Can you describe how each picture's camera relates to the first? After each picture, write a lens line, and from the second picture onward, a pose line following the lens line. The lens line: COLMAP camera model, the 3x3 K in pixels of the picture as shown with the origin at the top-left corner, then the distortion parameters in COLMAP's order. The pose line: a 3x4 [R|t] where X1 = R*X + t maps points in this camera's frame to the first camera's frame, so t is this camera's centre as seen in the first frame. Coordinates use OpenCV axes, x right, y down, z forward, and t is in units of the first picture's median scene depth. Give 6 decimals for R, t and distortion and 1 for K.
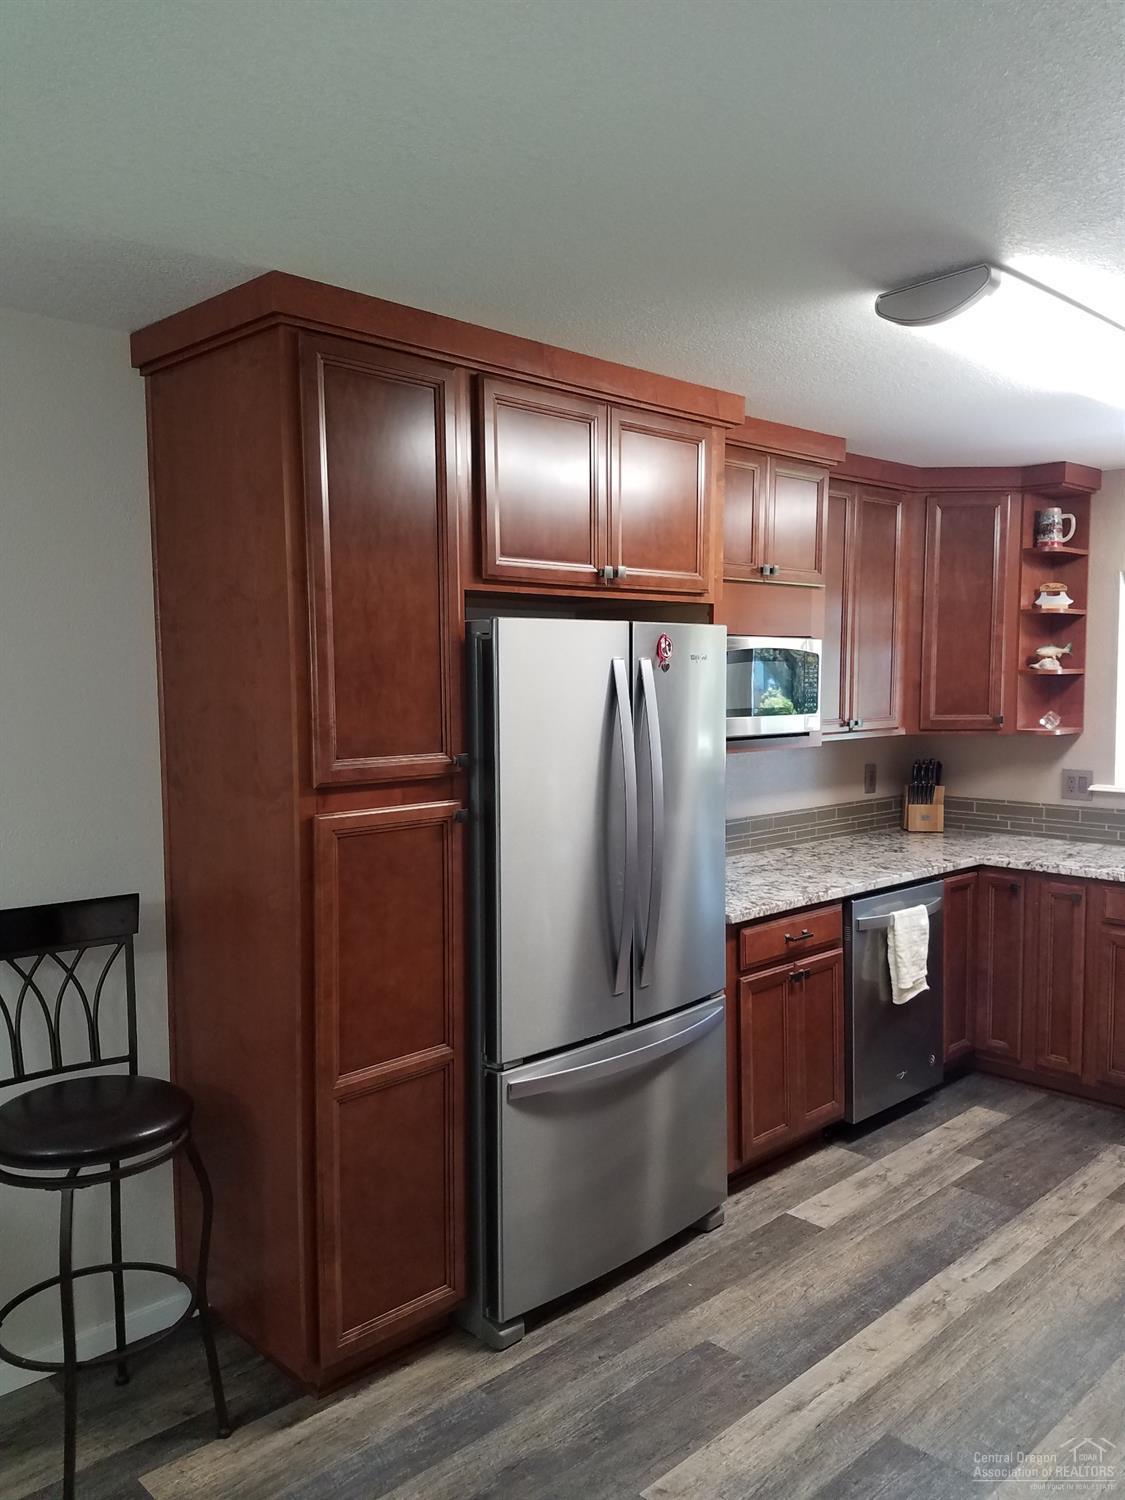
lens RADIAL K [[1157.7, 0, 557.7], [0, 1157.7, 761.7], [0, 0, 1]] dist [0.196331, -0.364043]
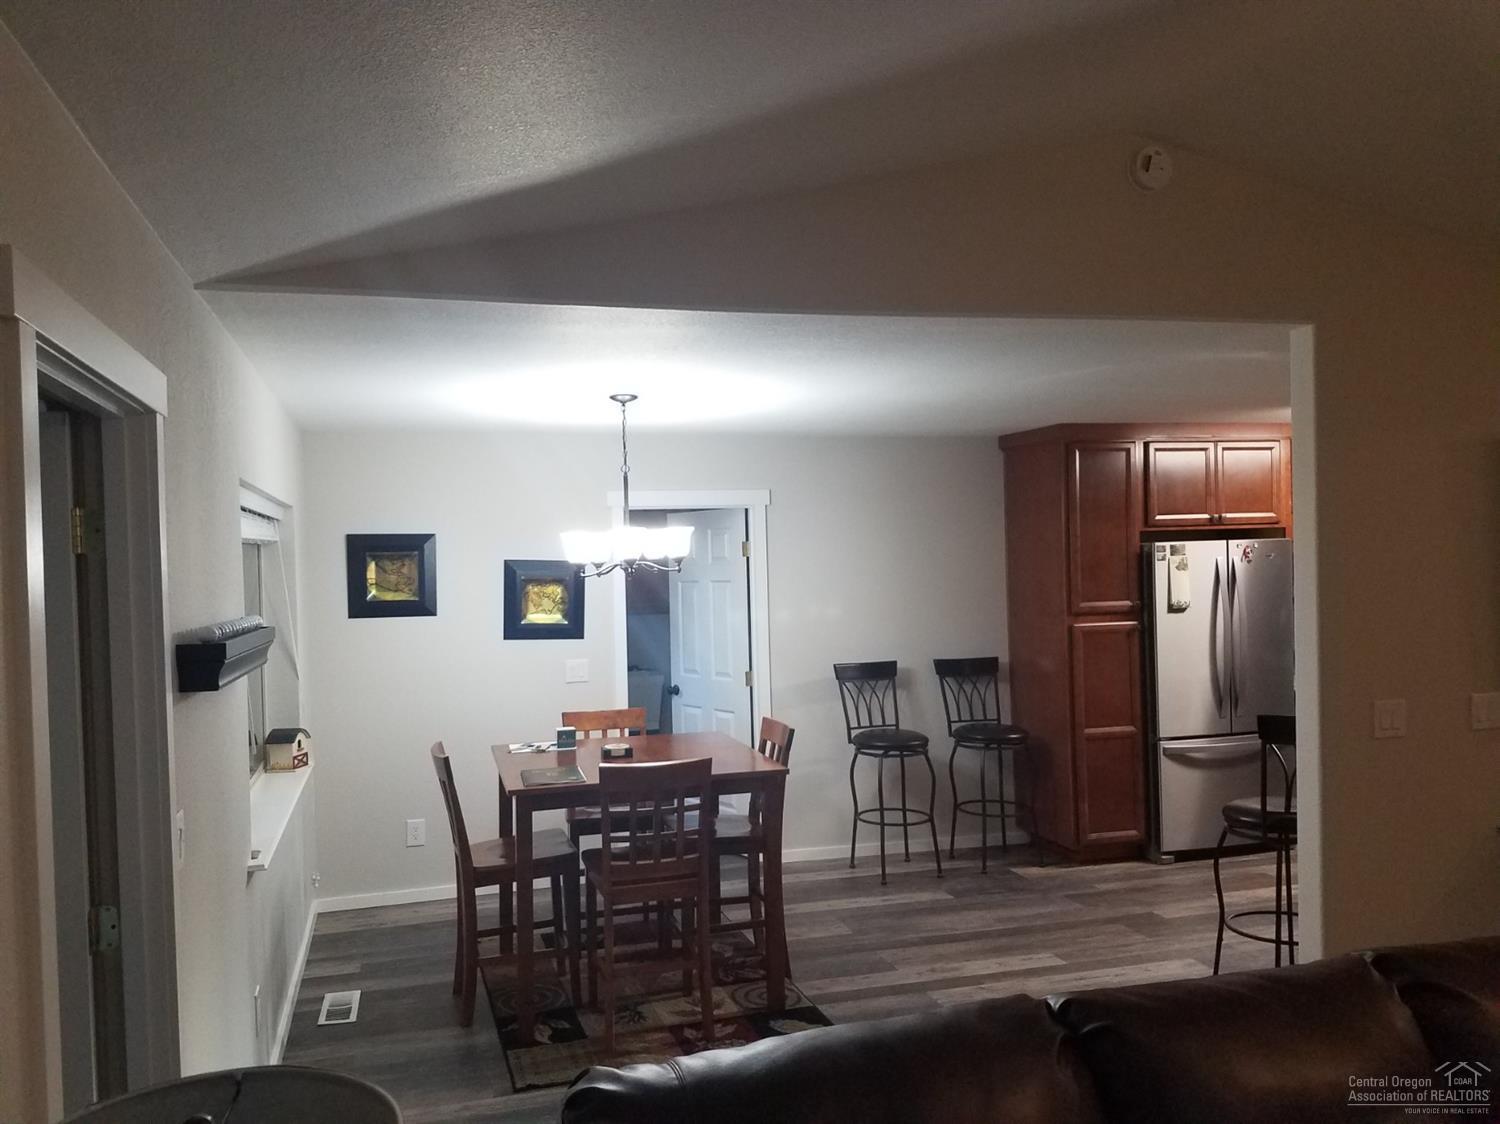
lens RADIAL K [[1157.7, 0, 723.3], [0, 1157.7, 560.9], [0, 0, 1]] dist [0.196331, -0.364043]
pose [[0.883392, -0.018501, -0.468269, 0.263317], [-0.014532, 0.997658, -0.066831, 0.074028], [0.468409, 0.065843, 0.881055, -1.334862]]
